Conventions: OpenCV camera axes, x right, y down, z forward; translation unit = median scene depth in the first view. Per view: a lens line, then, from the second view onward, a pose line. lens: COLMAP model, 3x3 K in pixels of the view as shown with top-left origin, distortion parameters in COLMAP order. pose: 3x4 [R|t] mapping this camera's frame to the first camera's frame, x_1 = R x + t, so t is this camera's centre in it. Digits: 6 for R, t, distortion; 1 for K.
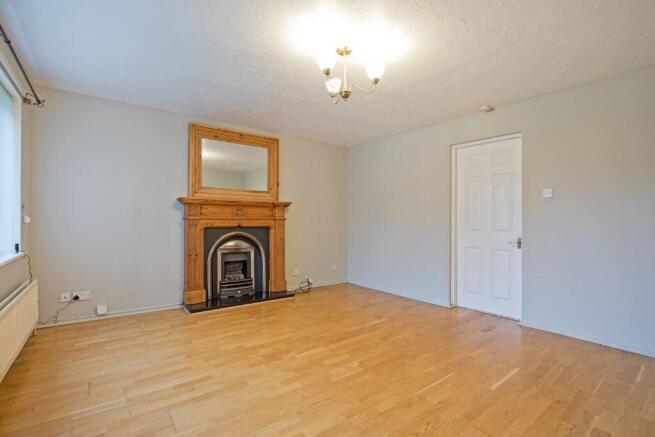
lens RADIAL K [[299.9, 0, 325.4], [0, 299.9, 219.3], [0, 0, 1]] dist [-0.032979, 0.003277]
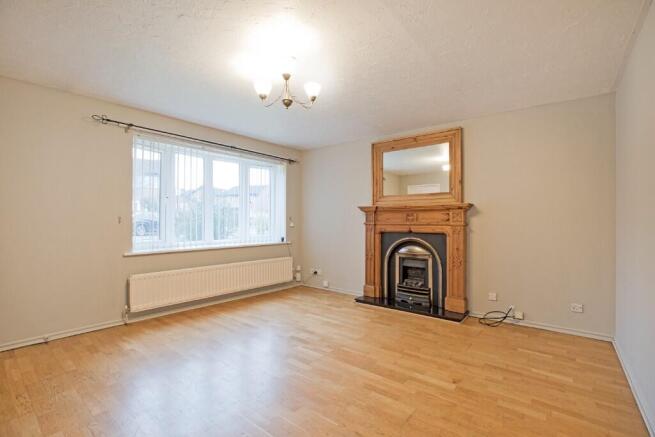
lens RADIAL K [[299.9, 0, 325.5], [0, 299.9, 219.6], [0, 0, 1]] dist [-0.032979, 0.003277]
pose [[0.242410, -0.017396, -0.970018, 0.610448], [-0.003340, 0.999818, -0.018766, 0.002826], [0.970168, 0.007789, 0.242308, 0.497340]]
